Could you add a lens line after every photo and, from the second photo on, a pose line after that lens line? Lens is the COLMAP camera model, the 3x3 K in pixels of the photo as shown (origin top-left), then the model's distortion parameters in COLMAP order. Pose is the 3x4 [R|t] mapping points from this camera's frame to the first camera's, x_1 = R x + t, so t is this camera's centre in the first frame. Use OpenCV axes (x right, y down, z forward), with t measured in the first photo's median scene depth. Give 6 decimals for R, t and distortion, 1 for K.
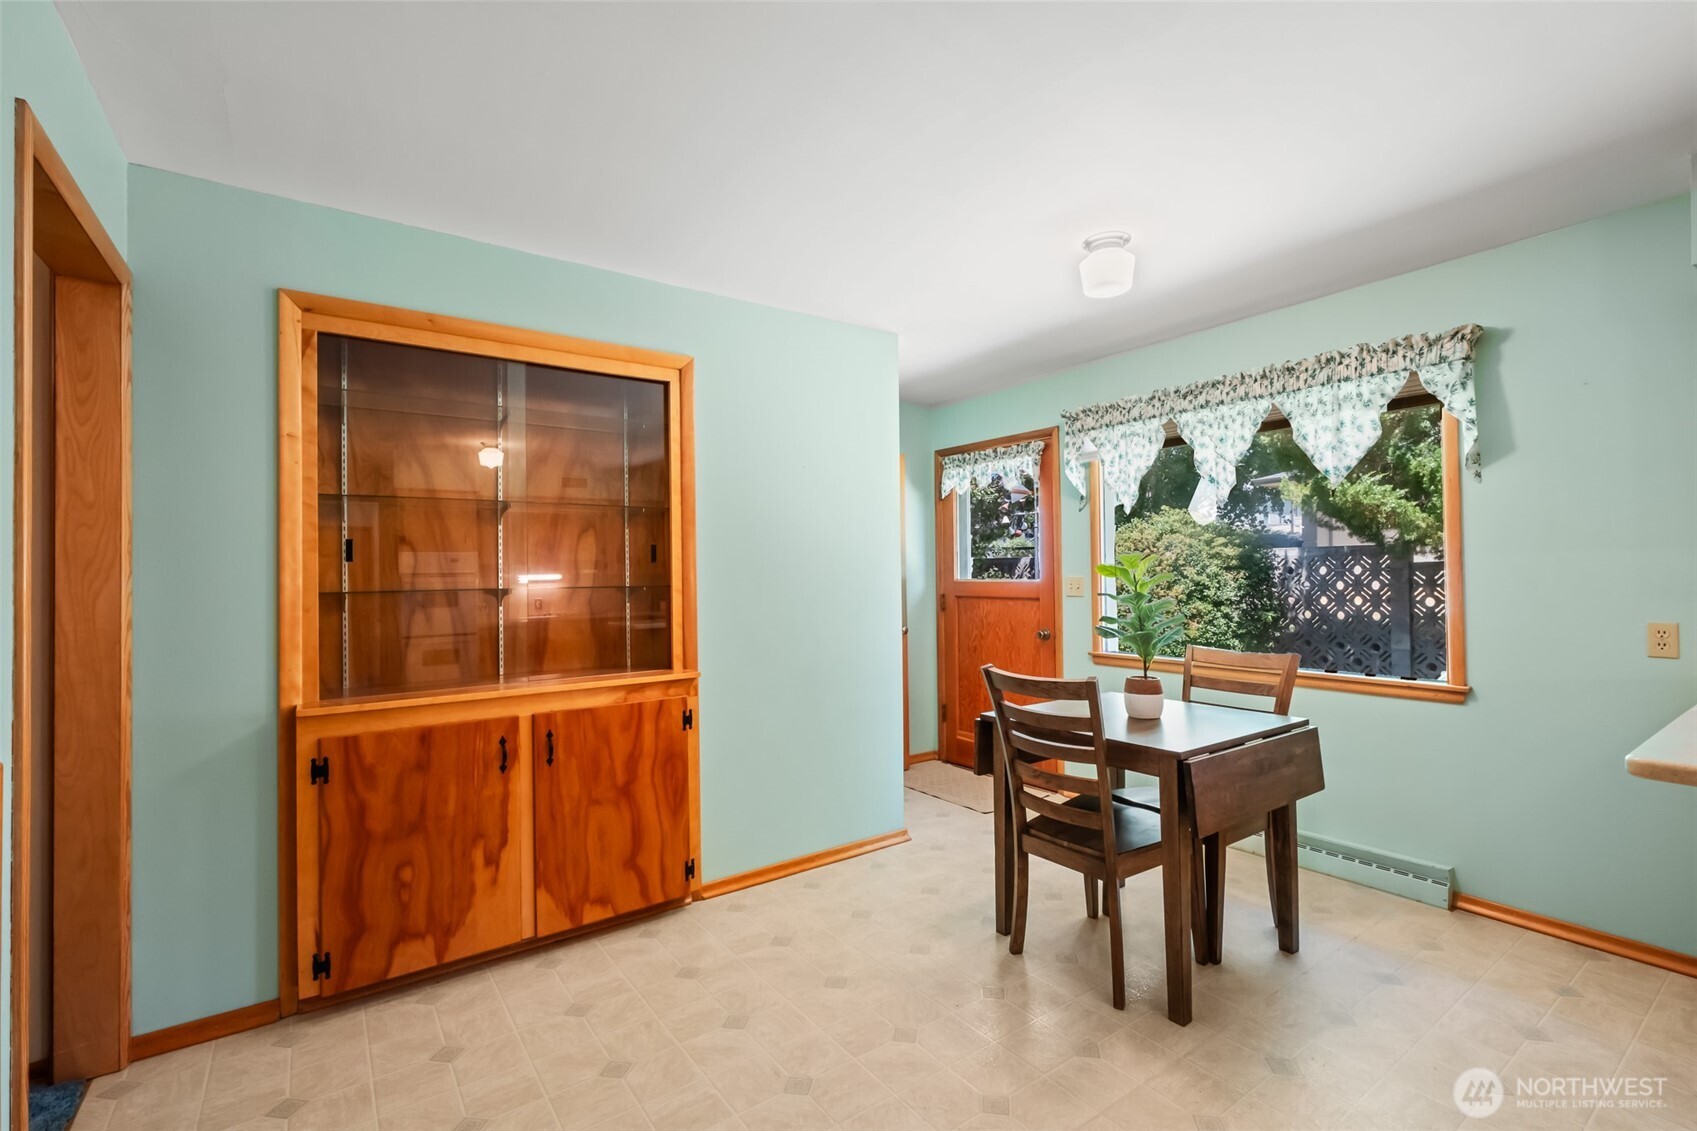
lens RADIAL K [[749.8, 0, 851.8], [0, 749.8, 570.2], [0, 0, 1]] dist [0.014386, 0.000218]
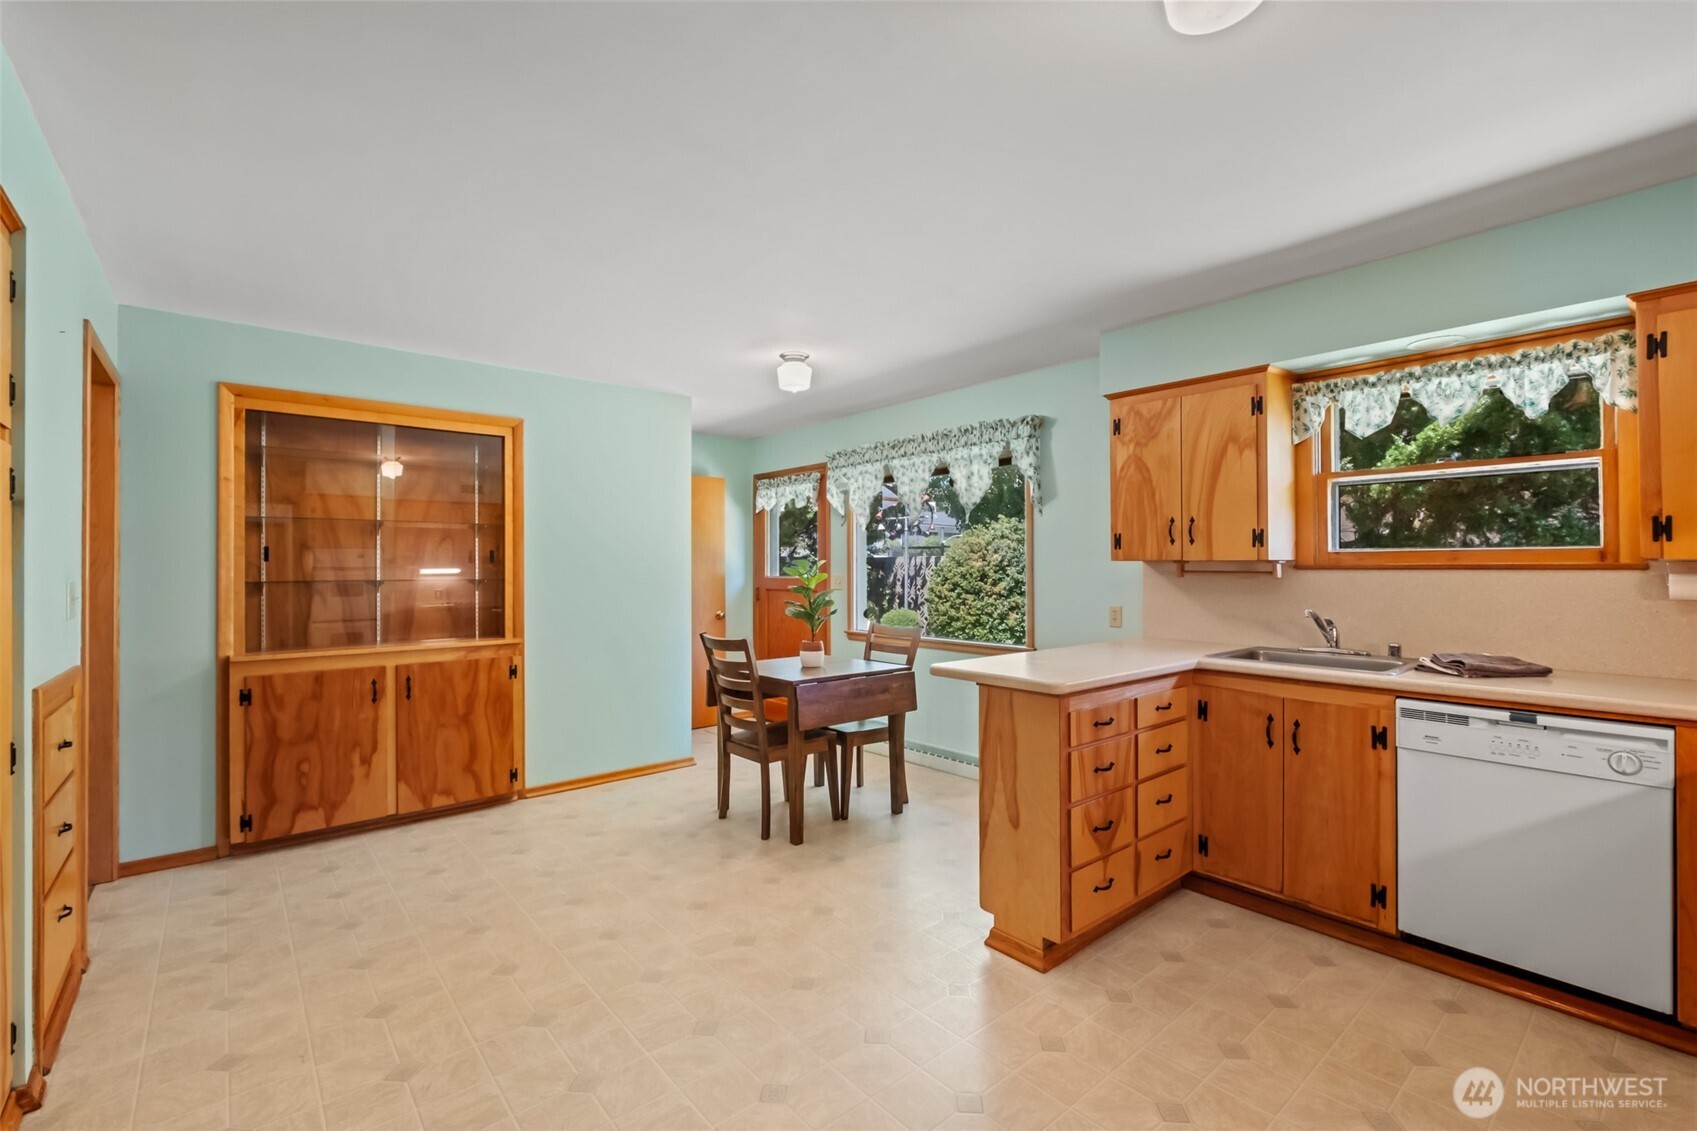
lens RADIAL K [[749.8, 0, 851.8], [0, 749.8, 568.4], [0, 0, 1]] dist [0.014386, 0.000218]
pose [[0.997457, 0.008265, 0.070789, 0.357528], [-0.008489, 0.999960, 0.002865, -0.010901], [-0.070762, -0.003459, 0.997487, -0.535770]]
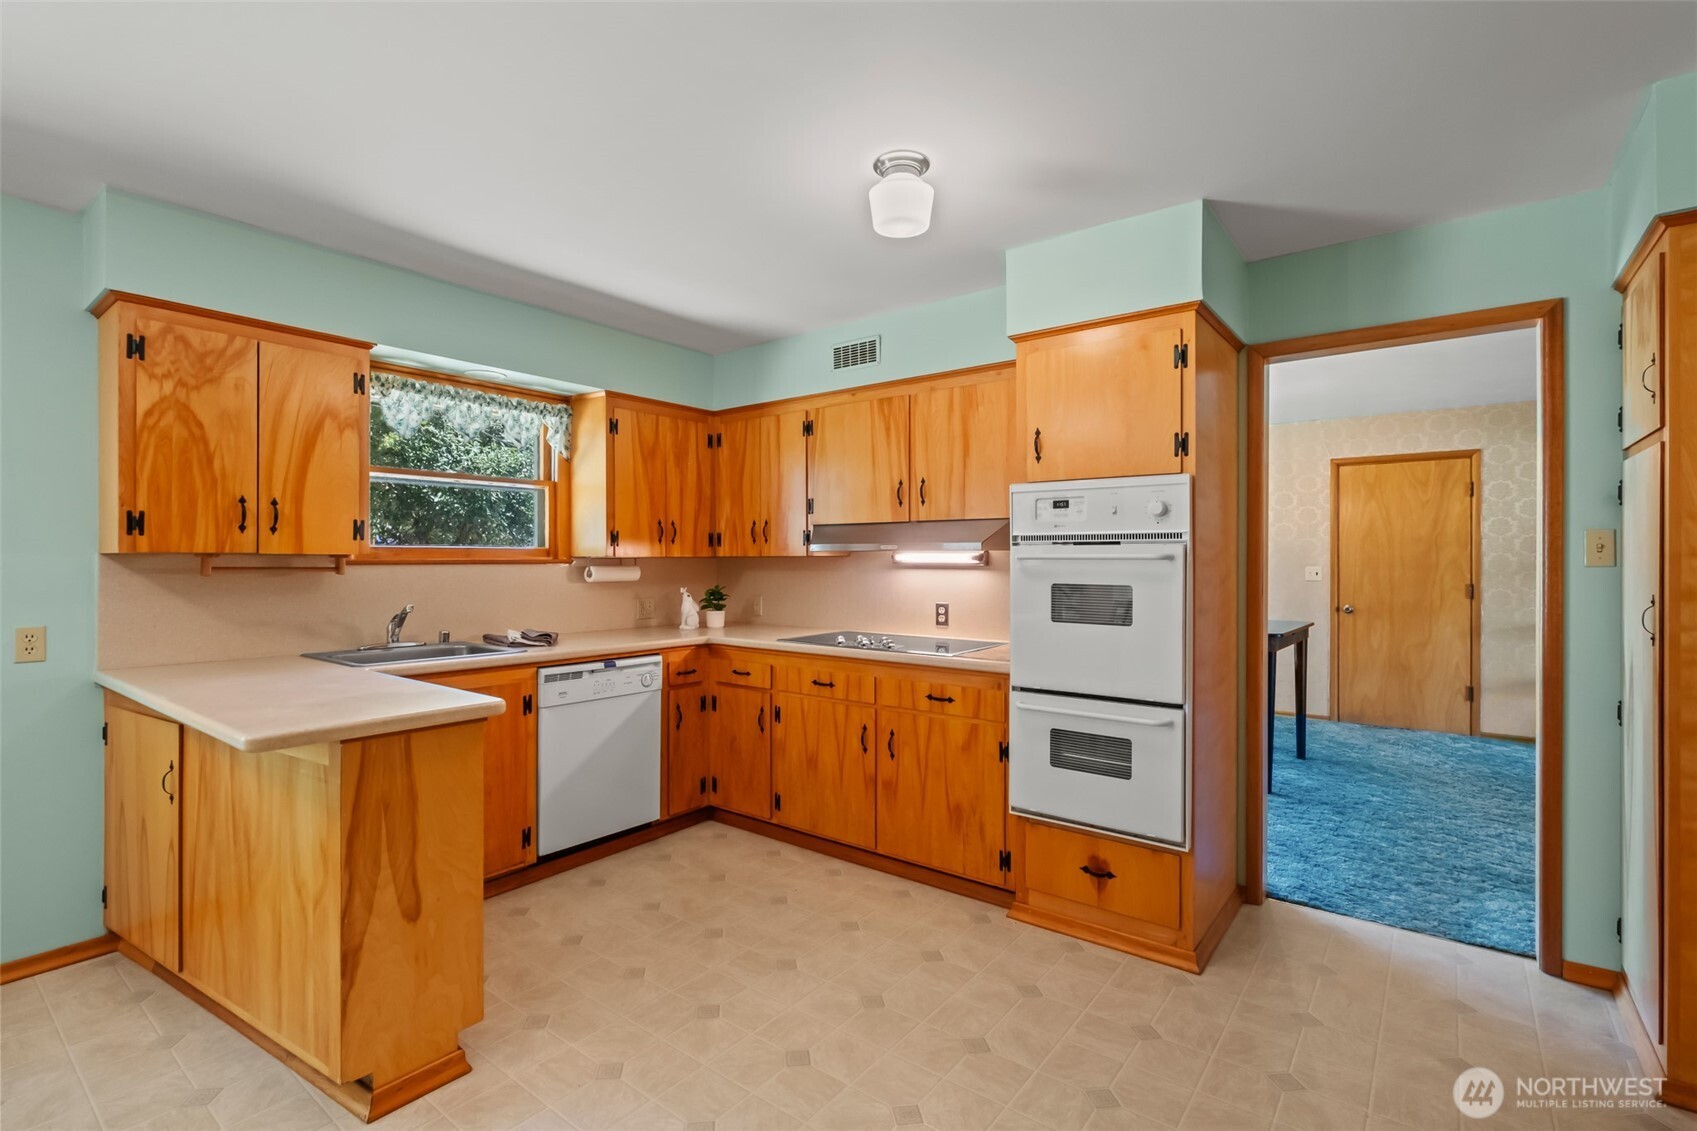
lens RADIAL K [[792.2, 0, 851.4], [0, 792.2, 558.4], [0, 0, 1]] dist [0.008783, -0.000115]
pose [[-0.268956, 0.009501, 0.963105, -1.274520], [-0.001489, 0.999946, -0.010280, -0.006604], [-0.963151, -0.004199, -0.268928, 1.690960]]
